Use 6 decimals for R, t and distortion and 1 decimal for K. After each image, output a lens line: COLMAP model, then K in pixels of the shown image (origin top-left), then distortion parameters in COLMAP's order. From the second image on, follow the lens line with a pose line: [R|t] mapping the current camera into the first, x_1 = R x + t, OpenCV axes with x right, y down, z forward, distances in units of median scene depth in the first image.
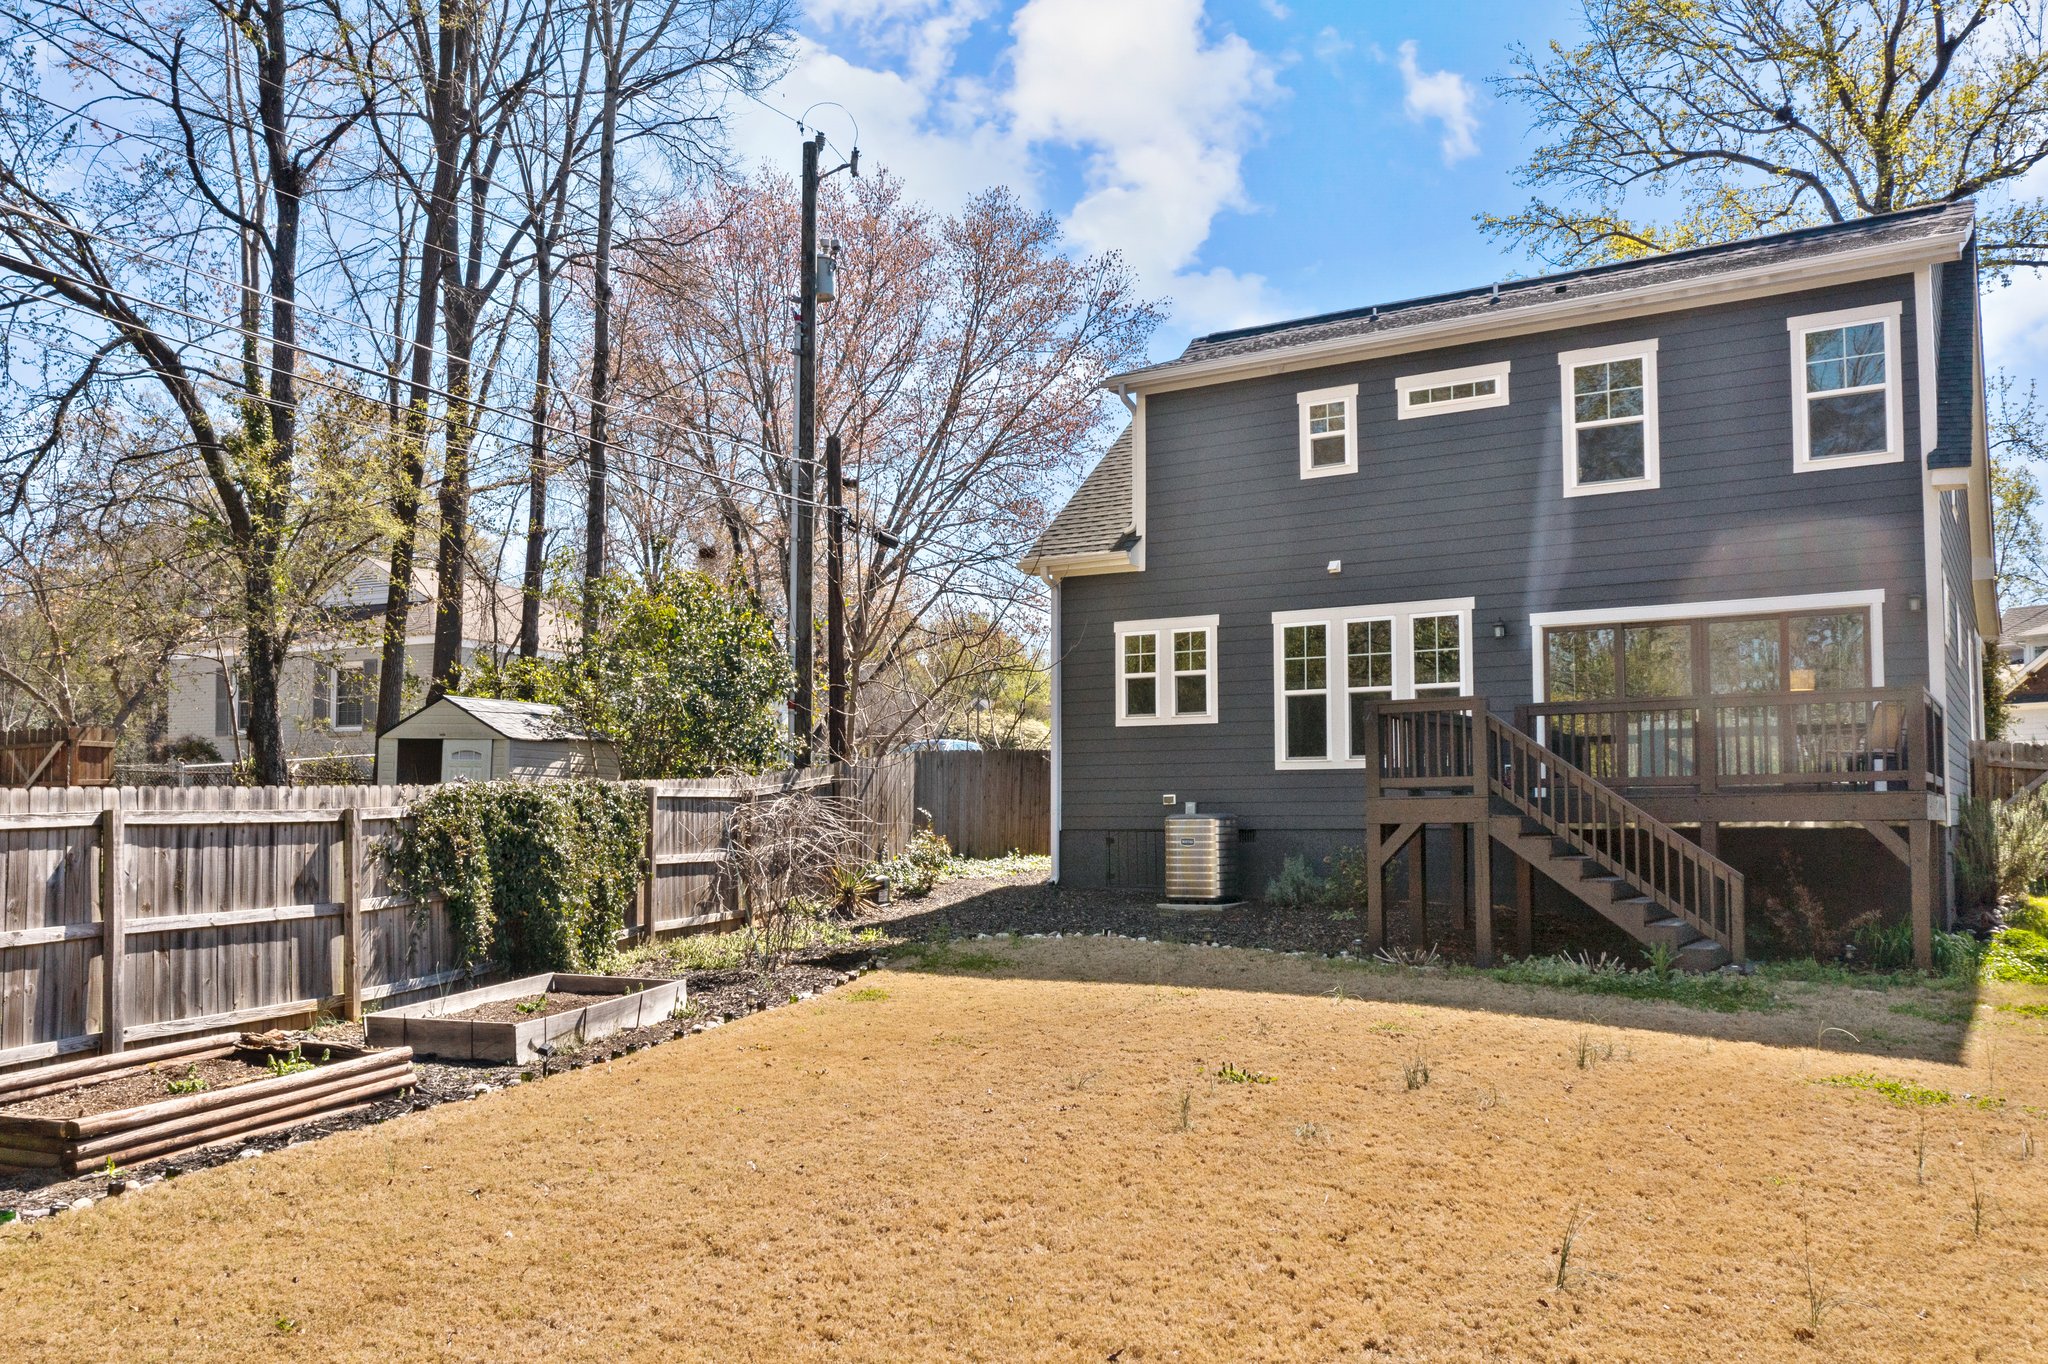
lens RADIAL K [[1650.0, 0, 1021.3], [0, 1650.0, 786.4], [0, 0, 1]] dist [-0.007104, 0.007587]
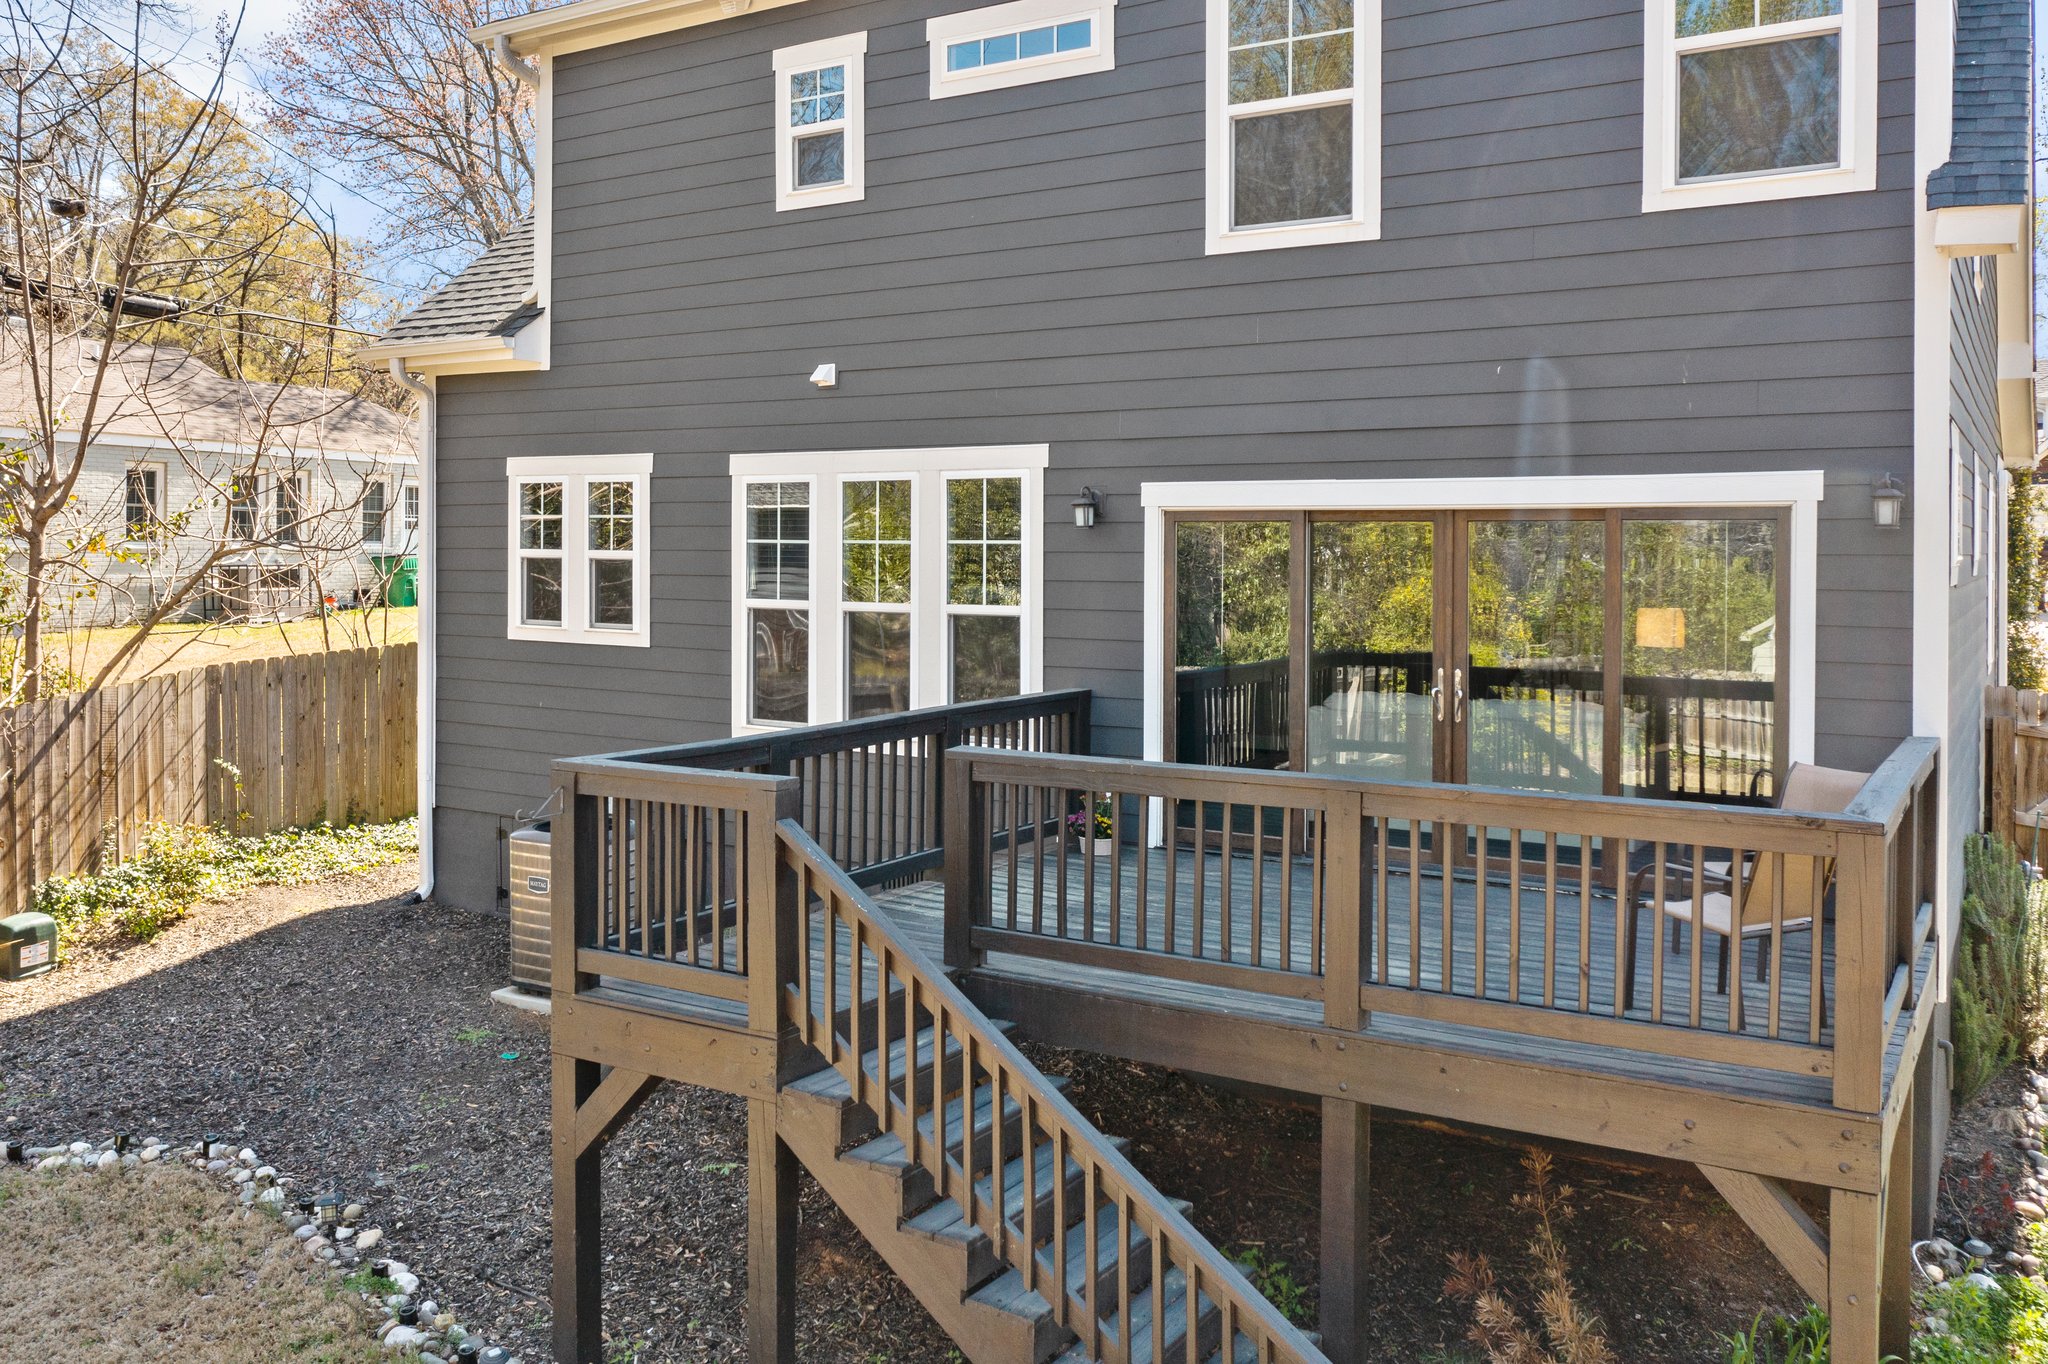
lens RADIAL K [[1665.7, 0, 1016.7], [0, 1665.7, 599.6], [0, 0, 1]] dist [-0.006513, 0.000778]
pose [[0.999848, 0.012193, 0.012451, 0.245655], [-0.012765, 0.998816, 0.046938, -0.085975], [-0.011864, -0.047089, 0.998820, 0.450251]]
